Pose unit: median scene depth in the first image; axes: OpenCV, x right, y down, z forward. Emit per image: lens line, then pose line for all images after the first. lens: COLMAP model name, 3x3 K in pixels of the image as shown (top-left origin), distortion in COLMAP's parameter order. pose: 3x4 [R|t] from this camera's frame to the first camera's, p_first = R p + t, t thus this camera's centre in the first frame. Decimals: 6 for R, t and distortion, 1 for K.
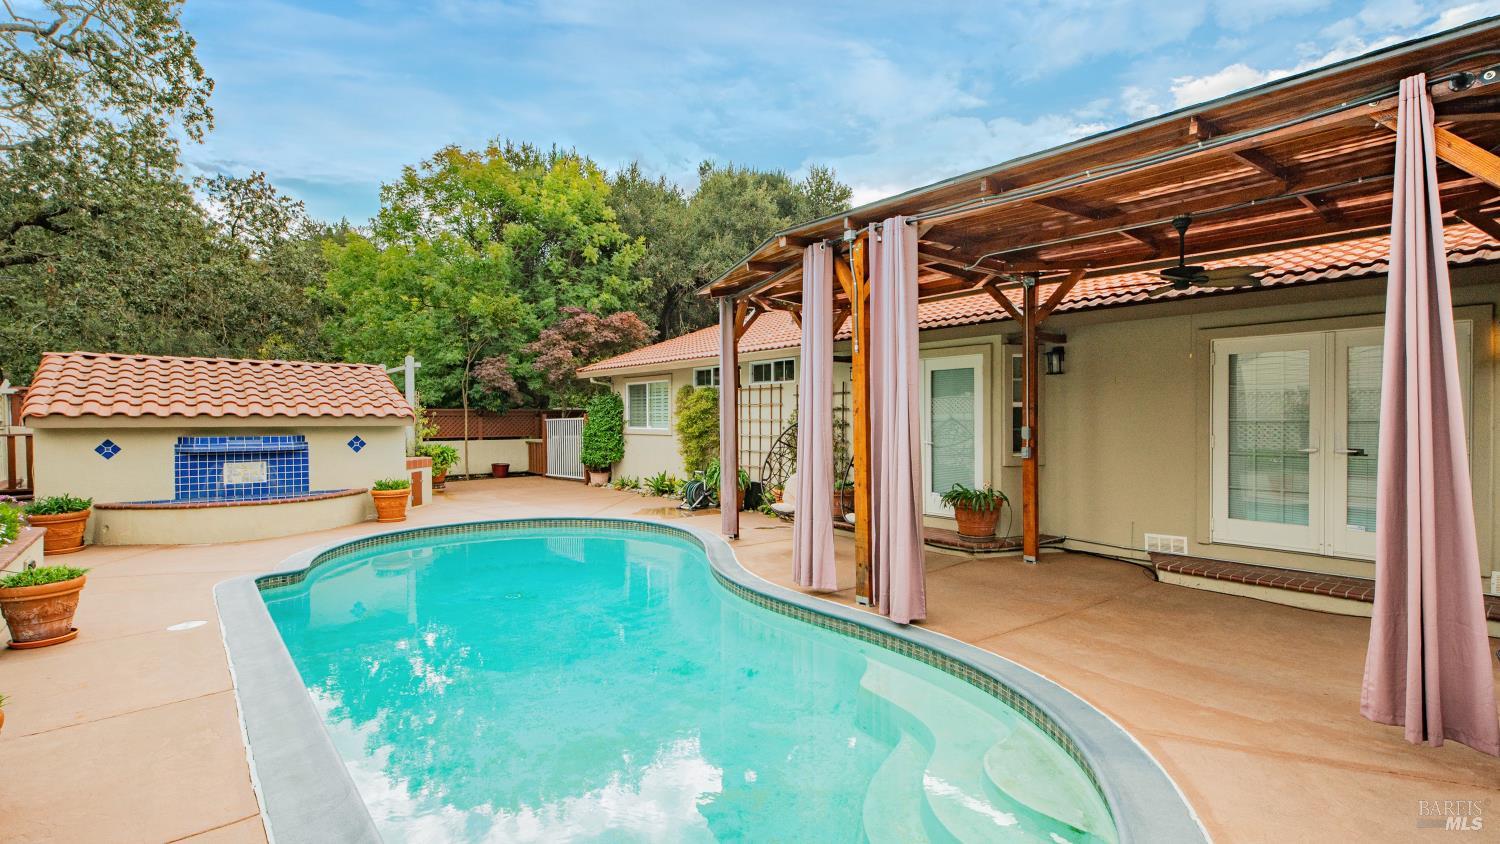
lens RADIAL K [[670.4, 0, 747.5], [0, 670.4, 430.1], [0, 0, 1]] dist [0.006180, -0.000860]
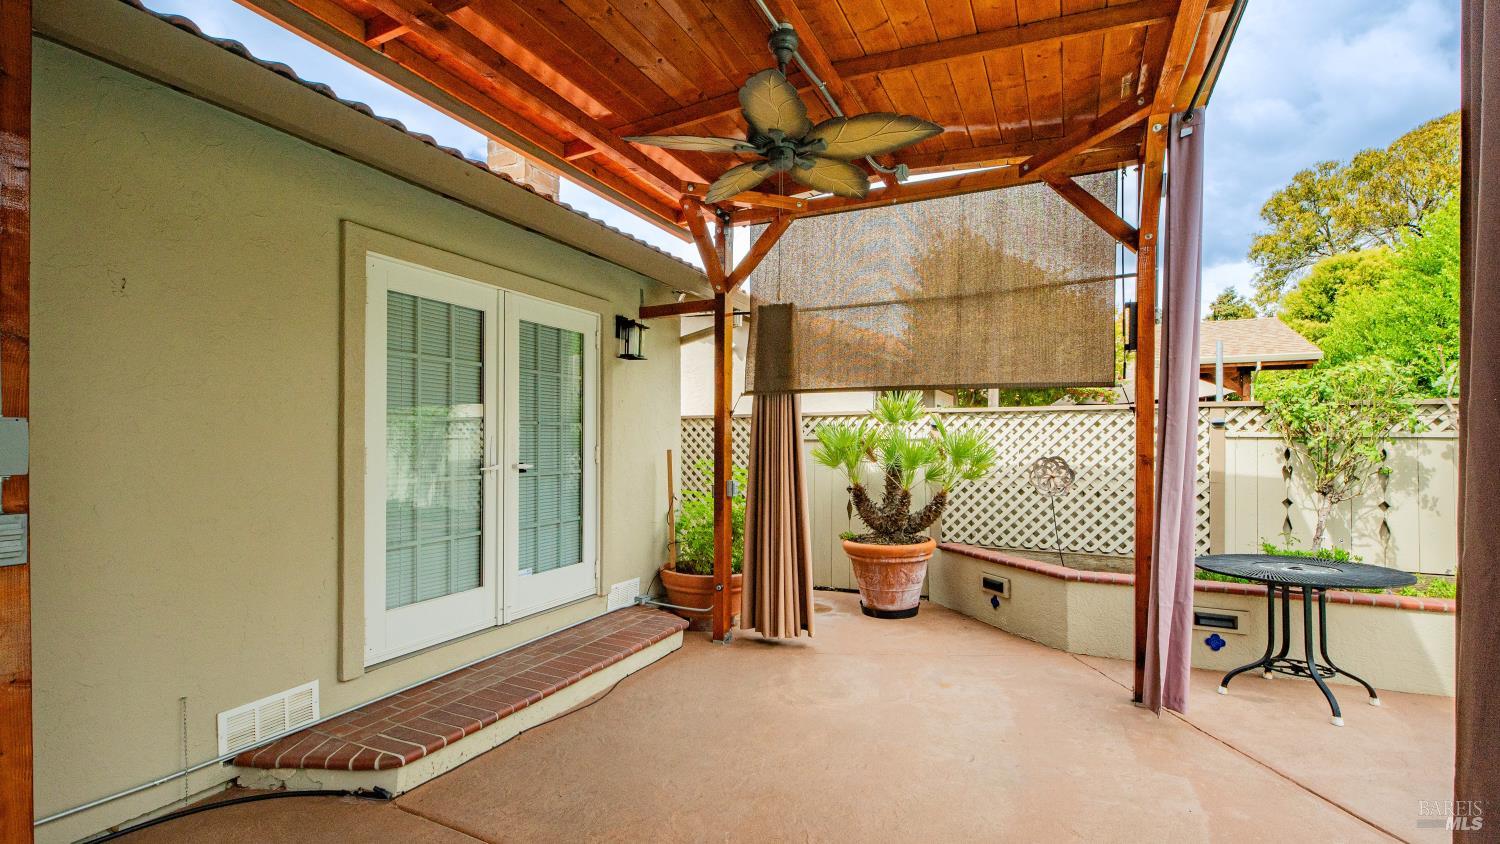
lens RADIAL K [[704.8, 0, 750.0], [0, 704.8, 422.0], [0, 0, 1]] dist [0.008090, -0.000339]
pose [[-0.432357, 0.029190, 0.901230, 0.094447], [0.023393, 0.999503, -0.021151, 0.005607], [-0.901399, 0.011938, -0.432824, 0.822605]]
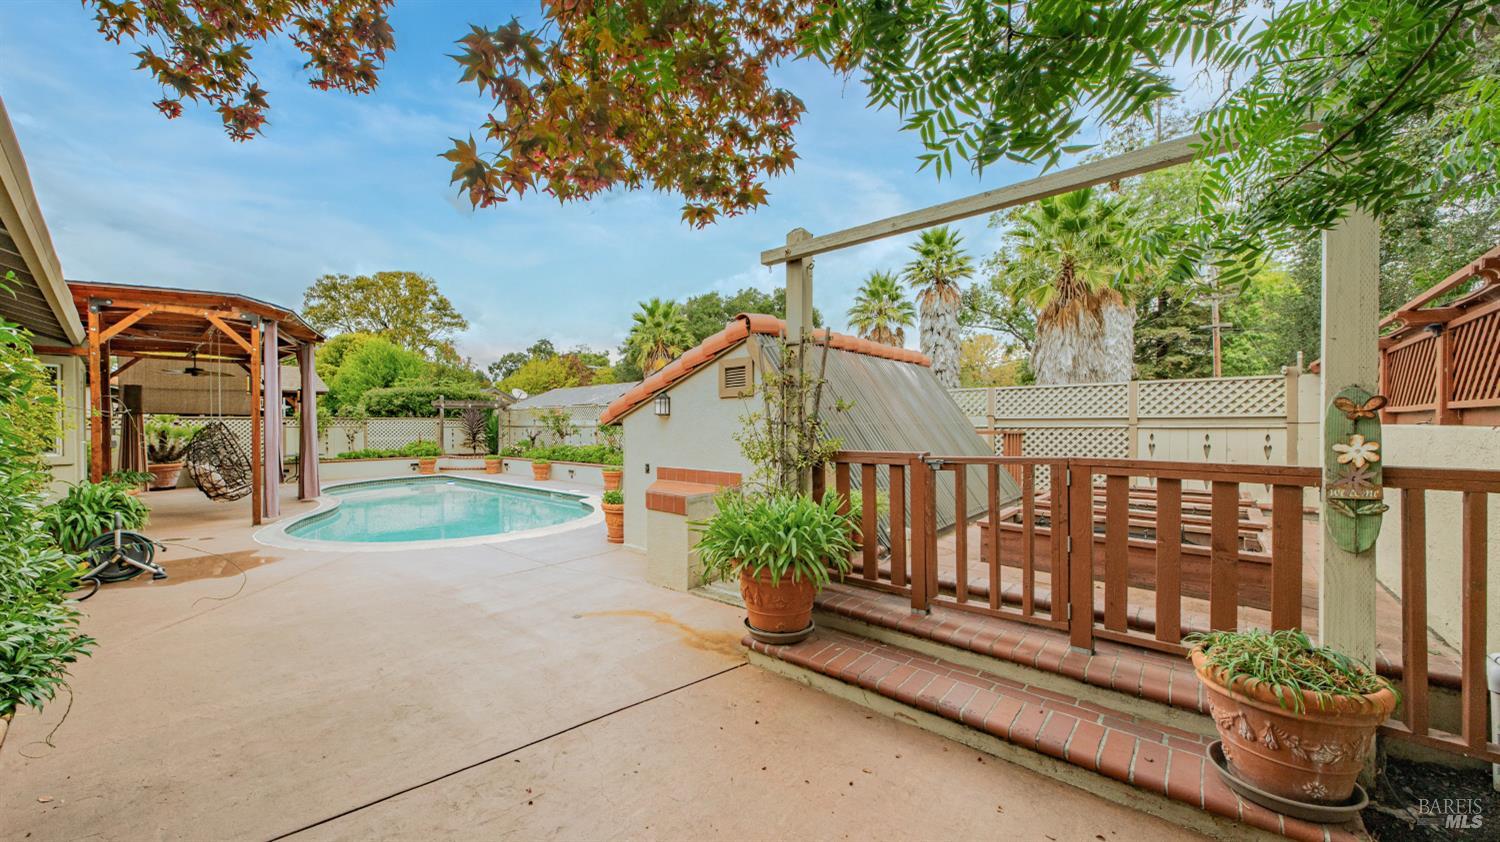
lens RADIAL K [[543.4, 0, 716.3], [0, 543.4, 428.4], [0, 0, 1]] dist [0.000565, -0.000170]
pose [[-0.989947, 0.012358, -0.140901, -0.752671], [0.007949, 0.999462, 0.031816, -0.029266], [0.141218, 0.030376, -0.989512, 2.283076]]
